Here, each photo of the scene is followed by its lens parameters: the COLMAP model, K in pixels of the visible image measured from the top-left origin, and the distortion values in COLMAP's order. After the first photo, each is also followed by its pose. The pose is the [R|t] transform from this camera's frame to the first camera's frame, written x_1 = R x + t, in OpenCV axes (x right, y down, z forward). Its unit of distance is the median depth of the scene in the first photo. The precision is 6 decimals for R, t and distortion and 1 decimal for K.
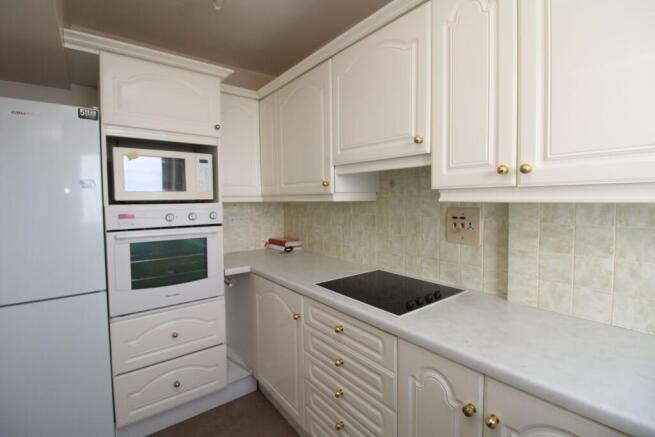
lens RADIAL K [[302.7, 0, 329.4], [0, 302.7, 210.2], [0, 0, 1]] dist [-0.000724, -0.000108]
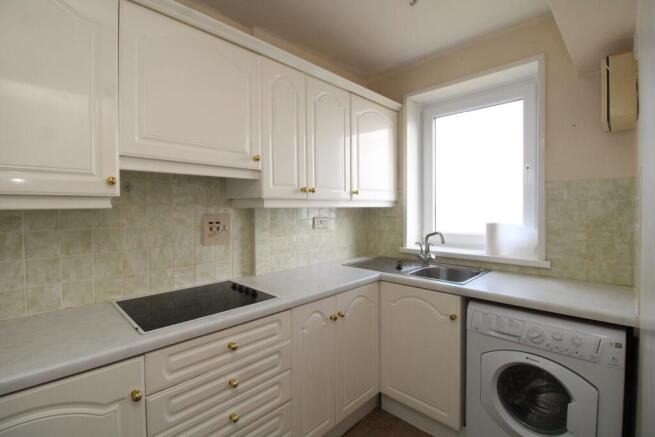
lens RADIAL K [[302.7, 0, 329.4], [0, 302.7, 210.2], [0, 0, 1]] dist [-0.000724, -0.000108]
pose [[-0.129709, 0.005279, 0.991538, -0.797789], [0.048146, 0.998840, 0.000980, -0.003439], [-0.990383, 0.047866, -0.129812, 0.707220]]
